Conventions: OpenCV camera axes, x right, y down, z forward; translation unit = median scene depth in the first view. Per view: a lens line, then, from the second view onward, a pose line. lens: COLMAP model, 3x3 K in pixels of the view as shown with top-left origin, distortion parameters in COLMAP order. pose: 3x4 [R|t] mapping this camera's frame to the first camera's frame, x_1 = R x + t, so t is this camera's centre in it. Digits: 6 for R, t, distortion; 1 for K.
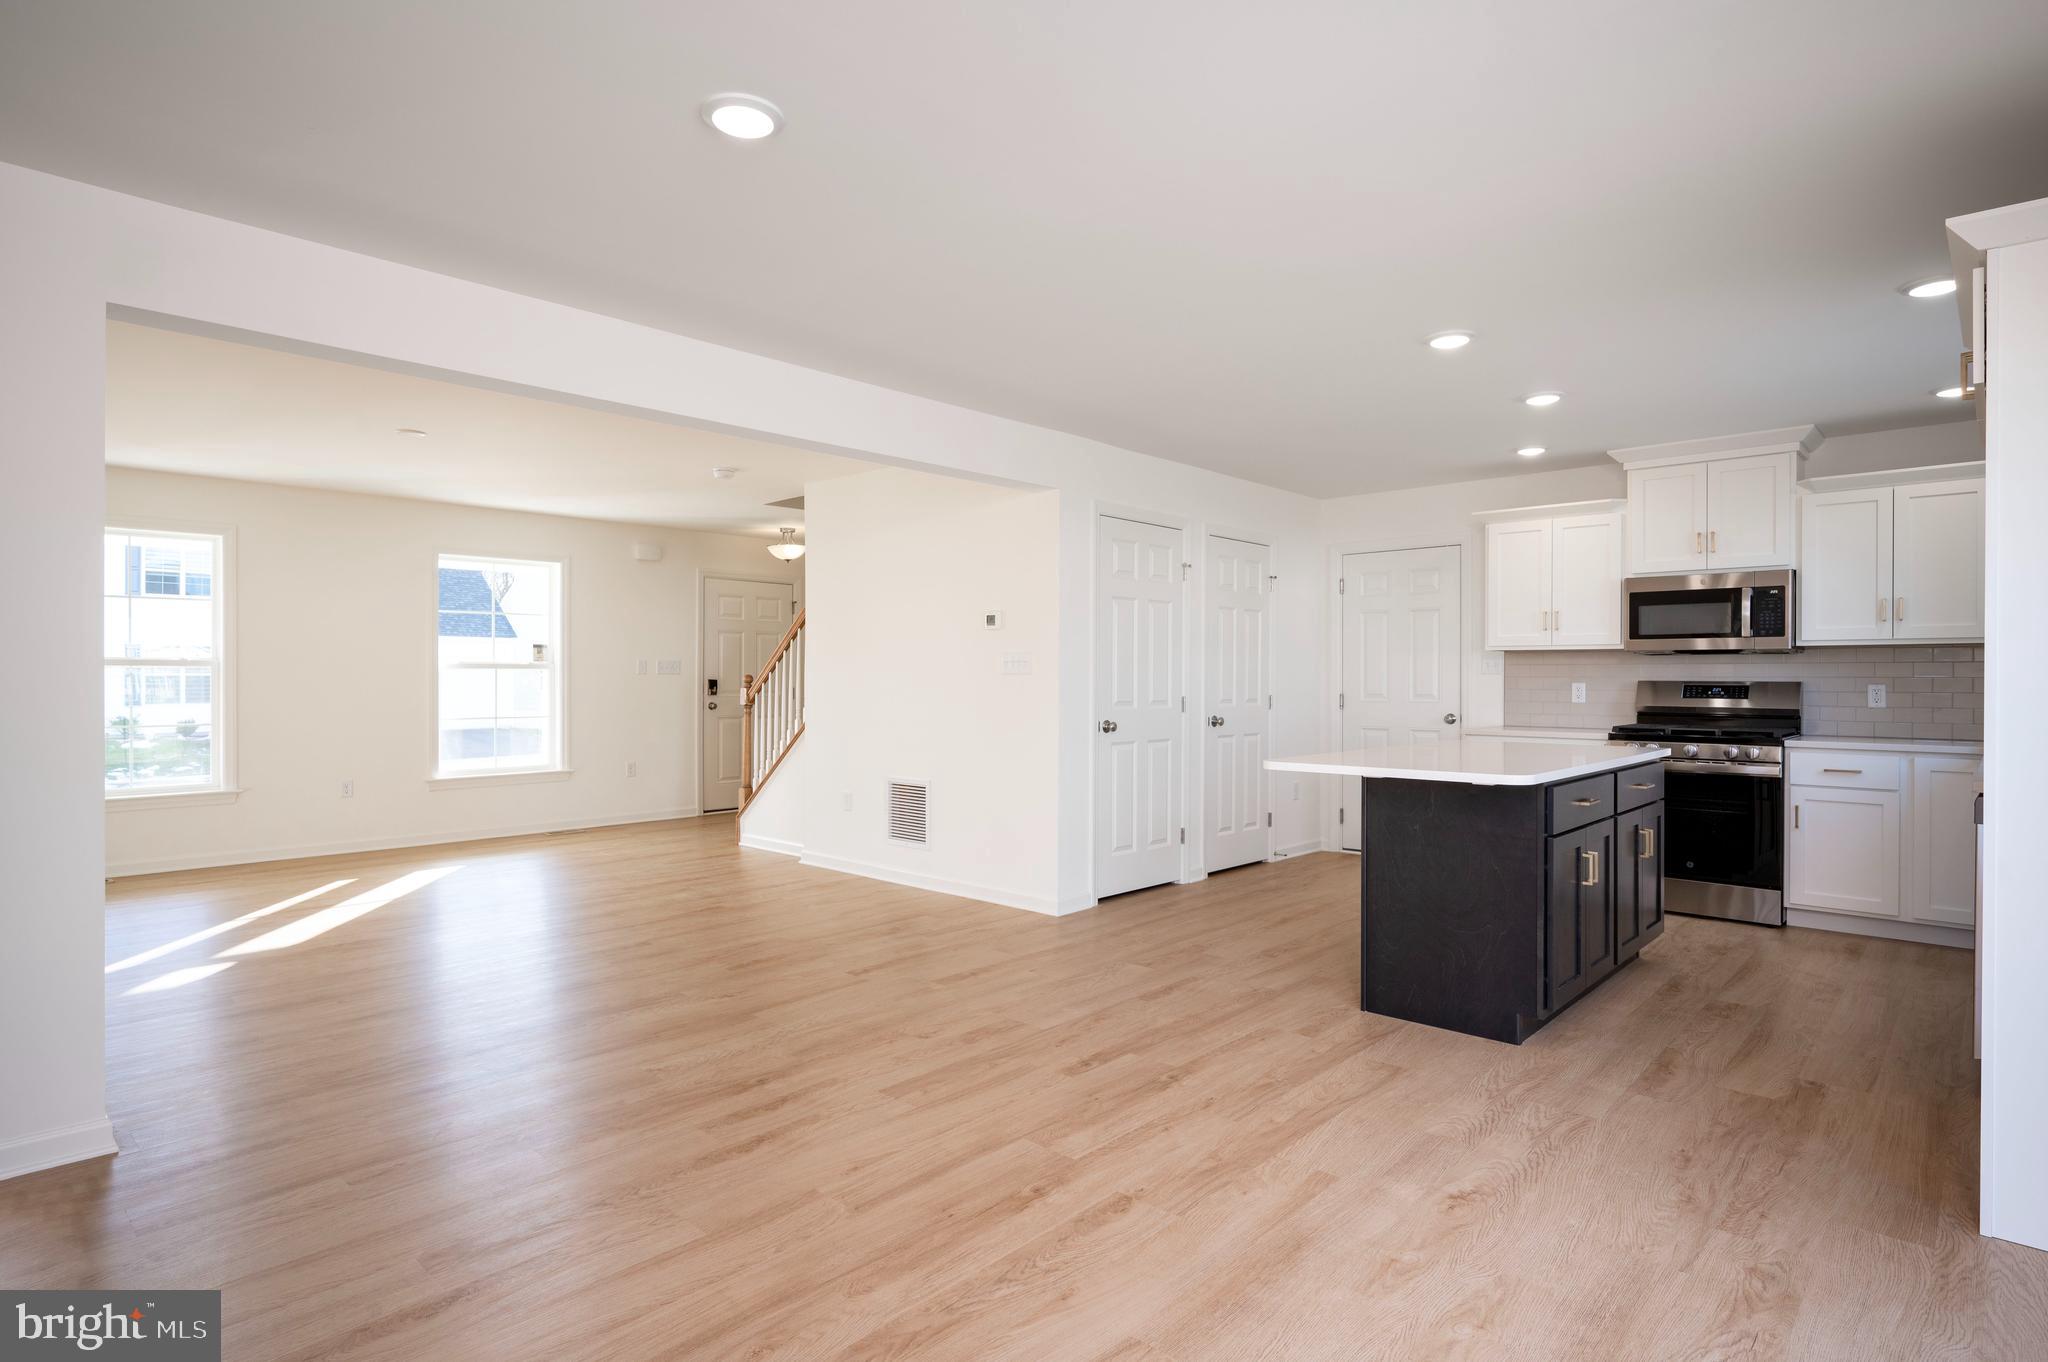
lens RADIAL K [[1118.4, 0, 1024.0], [0, 1118.4, 681.0], [0, 0, 1]] dist [-0.002093, -0.000170]
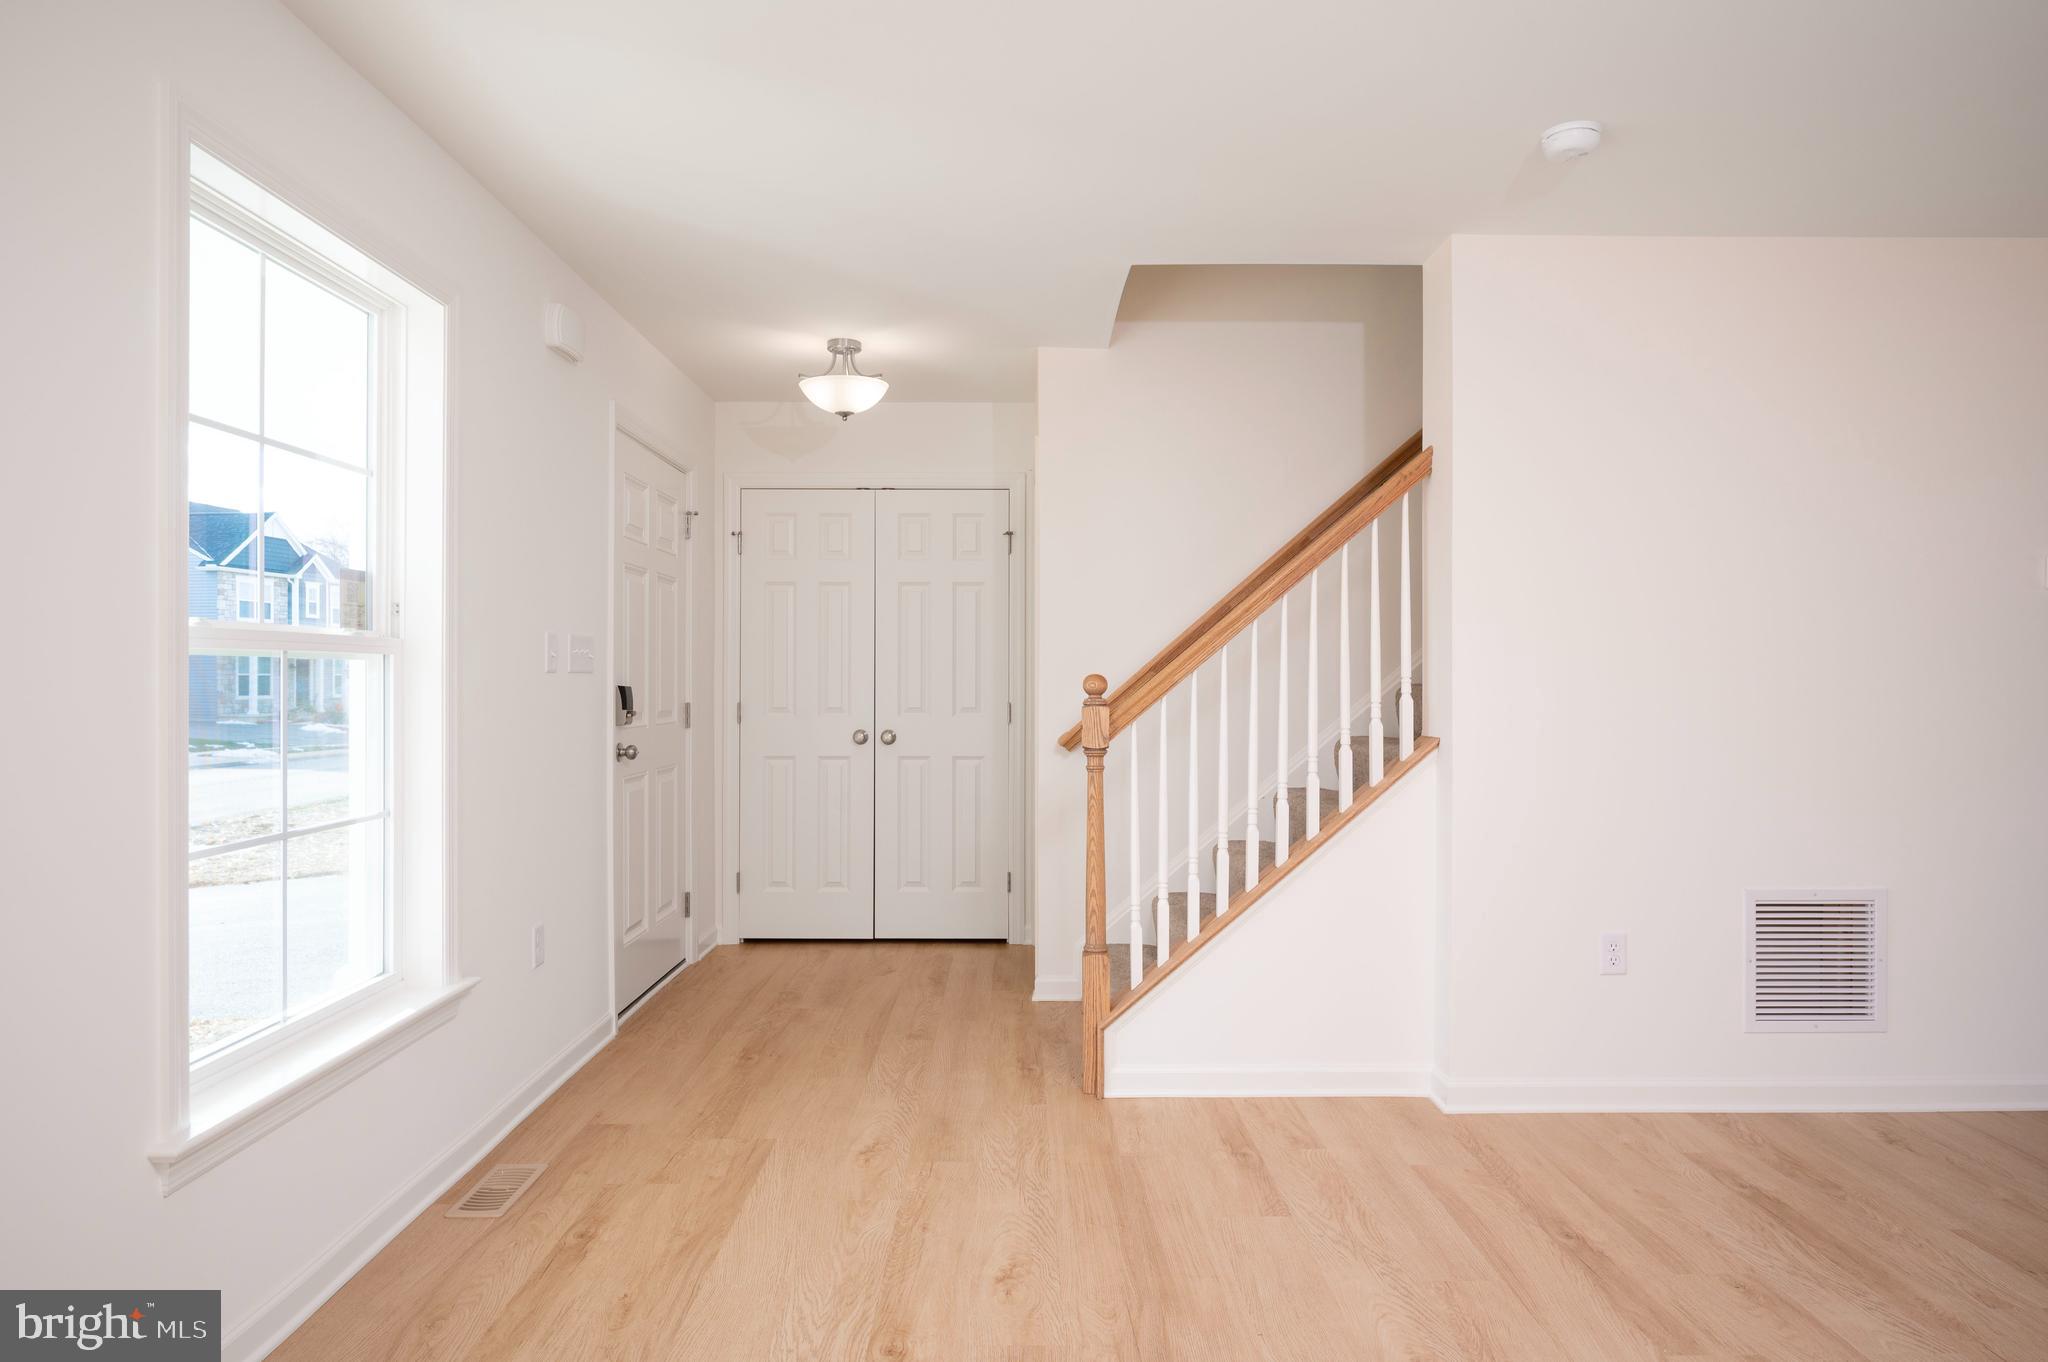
lens RADIAL K [[1210.6, 0, 1024.0], [0, 1210.6, 681.0], [0, 0, 1]] dist [-0.001649, -0.000769]
pose [[0.742261, -0.004437, 0.670096, -0.464409], [0.008896, 0.999955, -0.003234, -0.000044], [-0.670052, 0.008362, 0.742268, 0.578640]]
